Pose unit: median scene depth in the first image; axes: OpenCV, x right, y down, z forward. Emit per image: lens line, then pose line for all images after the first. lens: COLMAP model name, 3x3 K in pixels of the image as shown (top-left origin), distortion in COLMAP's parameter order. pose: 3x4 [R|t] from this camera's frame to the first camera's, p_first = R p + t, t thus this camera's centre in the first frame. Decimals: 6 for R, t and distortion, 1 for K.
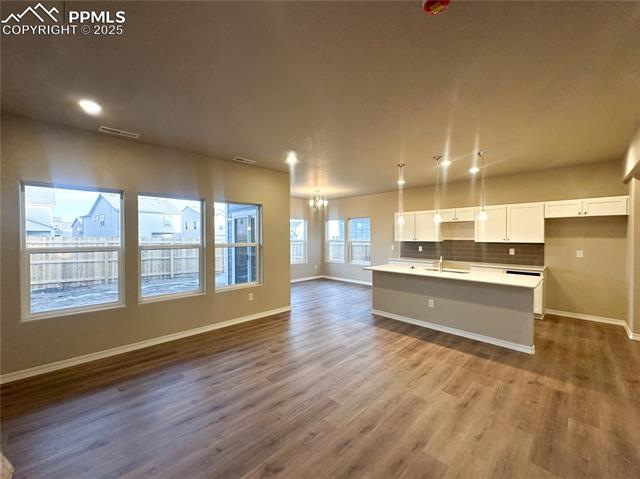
lens RADIAL K [[255.0, 0, 320.0], [0, 255.0, 239.5], [0, 0, 1]] dist [0.000180, 0.000029]
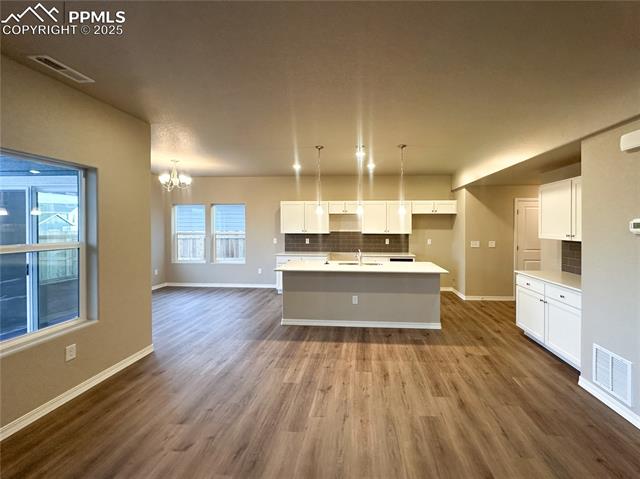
lens RADIAL K [[263.5, 0, 347.5], [0, 263.5, 227.8], [0, 0, 1]] dist [-0.003244, -0.000043]
pose [[0.744231, 0.001068, 0.667922, -0.244230], [0.004543, 0.999967, -0.006661, -0.010003], [-0.667907, 0.007992, 0.744202, 0.303777]]
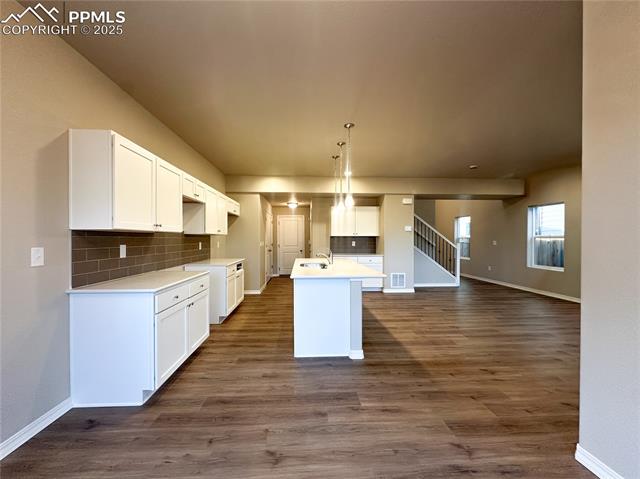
lens RADIAL K [[257.8, 0, 312.3], [0, 257.8, 240.5], [0, 0, 1]] dist [0.000680, 0.000089]
pose [[-0.744085, -0.000575, 0.668084, -0.110502], [0.011003, 0.999853, 0.013115, 0.030667], [-0.667994, 0.017109, -0.743970, 1.842936]]
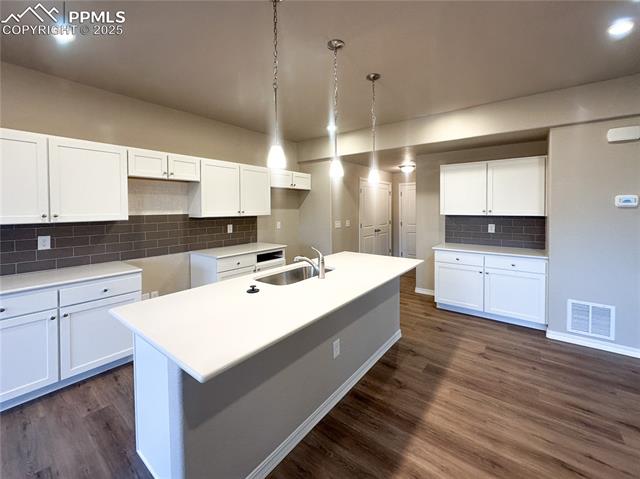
lens RADIAL K [[261.0, 0, 318.4], [0, 261.0, 211.2], [0, 0, 1]] dist [-0.002192, -0.000220]
pose [[-0.137707, -0.010409, 0.990418, -0.034358], [0.017893, 0.999755, 0.012995, -0.010154], [-0.990311, 0.019512, -0.137488, 1.139101]]
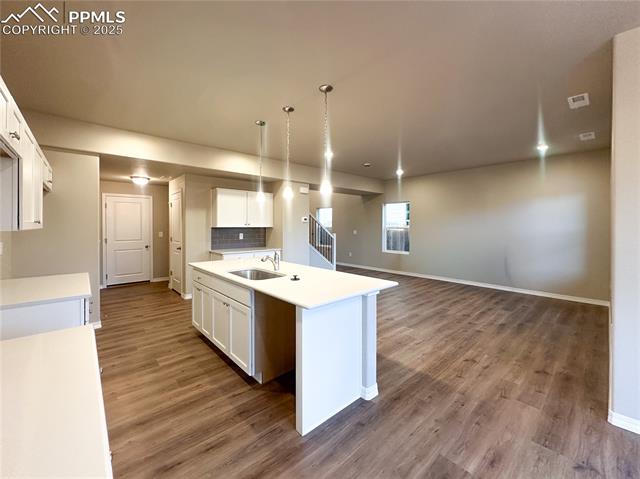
lens RADIAL K [[263.8, 0, 321.0], [0, 263.8, 225.5], [0, 0, 1]] dist [-0.001332, -0.000164]
pose [[-0.999126, 0.002839, 0.041696, 0.345985], [0.003364, 0.999916, 0.012520, 0.001508], [-0.041657, 0.012649, -0.999052, 1.790257]]
